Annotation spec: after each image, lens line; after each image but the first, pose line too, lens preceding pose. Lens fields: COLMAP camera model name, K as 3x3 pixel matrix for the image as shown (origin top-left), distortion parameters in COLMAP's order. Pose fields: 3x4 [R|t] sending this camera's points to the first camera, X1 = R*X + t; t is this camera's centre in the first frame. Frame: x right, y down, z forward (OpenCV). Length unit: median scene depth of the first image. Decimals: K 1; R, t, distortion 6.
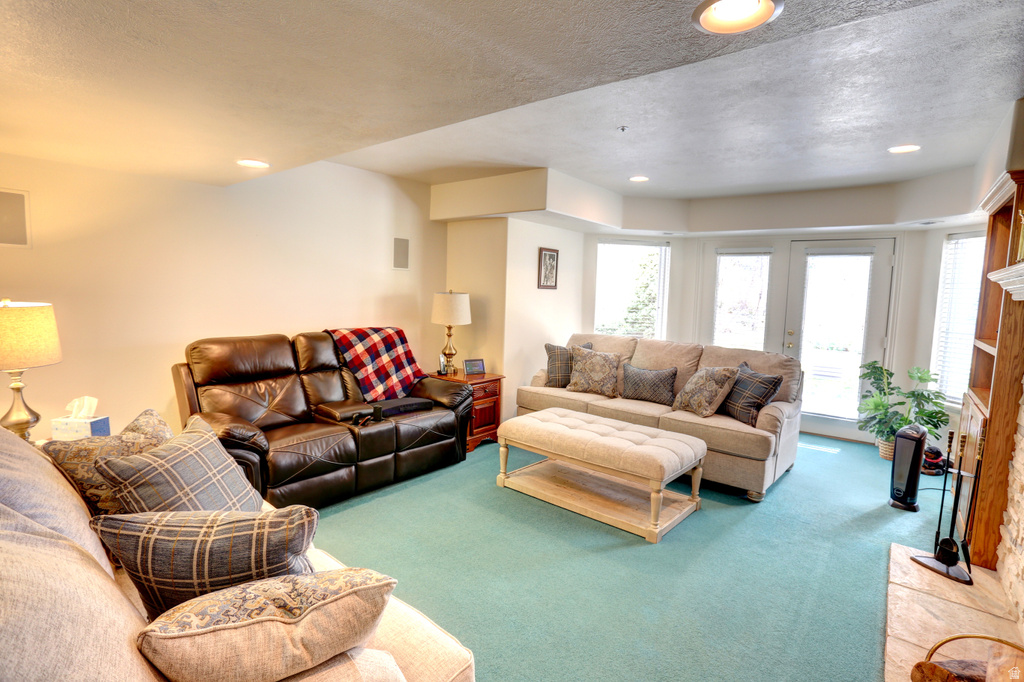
lens RADIAL K [[499.6, 0, 512.0], [0, 499.6, 341.0], [0, 0, 1]] dist [-0.069748, 0.031470]
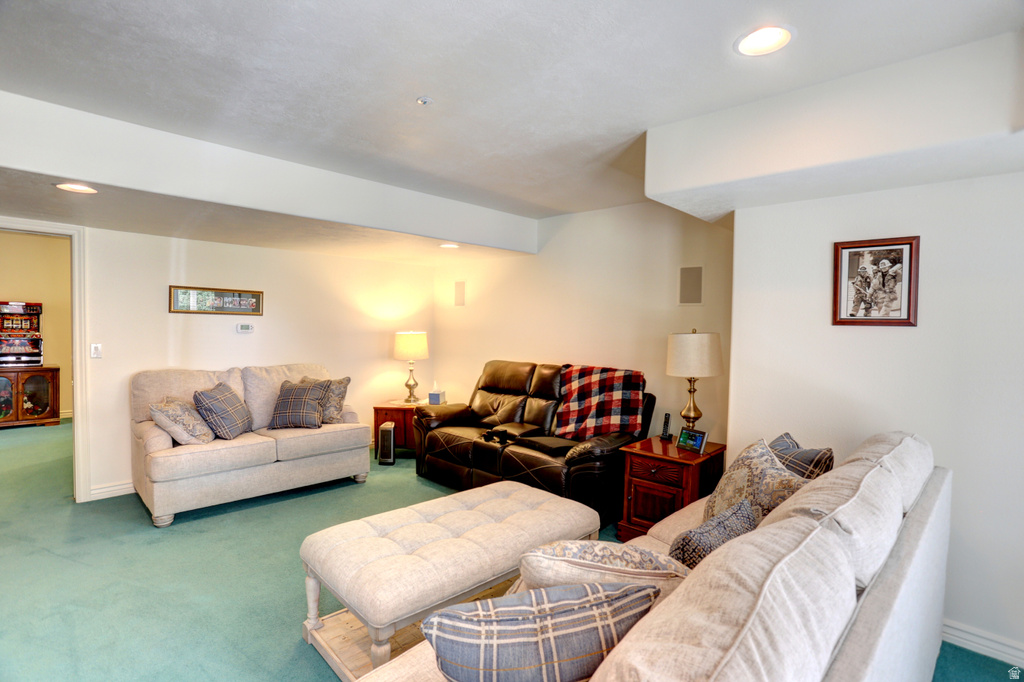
lens RADIAL K [[499.6, 0, 512.0], [0, 499.6, 341.0], [0, 0, 1]] dist [-0.069748, 0.031470]
pose [[-0.083332, 0.005255, -0.996508, 0.584188], [-0.122439, 0.992355, 0.015472, -0.059912], [0.988971, 0.123301, -0.082052, 0.751287]]
